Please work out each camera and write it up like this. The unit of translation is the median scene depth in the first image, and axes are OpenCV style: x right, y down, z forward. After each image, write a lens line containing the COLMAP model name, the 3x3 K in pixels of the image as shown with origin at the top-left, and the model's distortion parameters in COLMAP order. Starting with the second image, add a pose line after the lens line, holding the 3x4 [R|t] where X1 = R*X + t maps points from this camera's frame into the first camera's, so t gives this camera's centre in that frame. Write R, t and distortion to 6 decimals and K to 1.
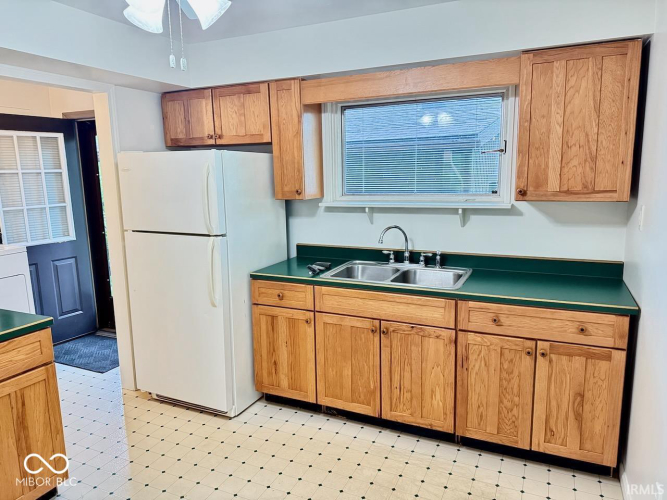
lens RADIAL K [[472.1, 0, 333.6], [0, 472.1, 252.2], [0, 0, 1]] dist [0.060947, -0.075592]
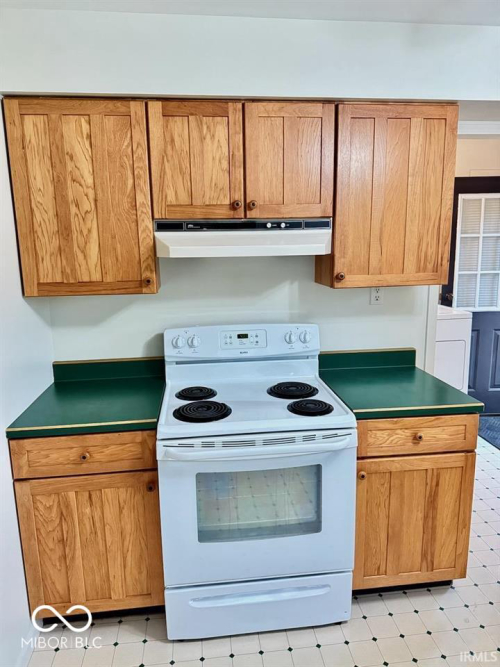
lens RADIAL K [[472.1, 0, 250.0], [0, 472.1, 333.5], [0, 0, 1]] dist [0.060947, -0.075592]
pose [[0.525539, 0.171197, -0.833367, -0.083733], [-0.135929, 0.983858, 0.116392, -0.029860], [0.839841, 0.052110, 0.540326, 0.124778]]
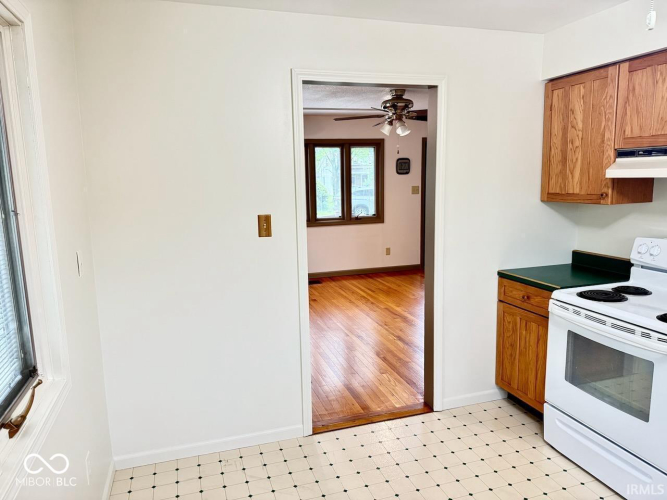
lens RADIAL K [[472.1, 0, 333.6], [0, 472.1, 252.2], [0, 0, 1]] dist [0.060947, -0.075592]
pose [[-0.725940, 0.144104, -0.672491, 0.318654], [-0.079210, 0.953778, 0.289885, -0.137360], [0.683181, 0.263707, -0.680971, 0.729188]]
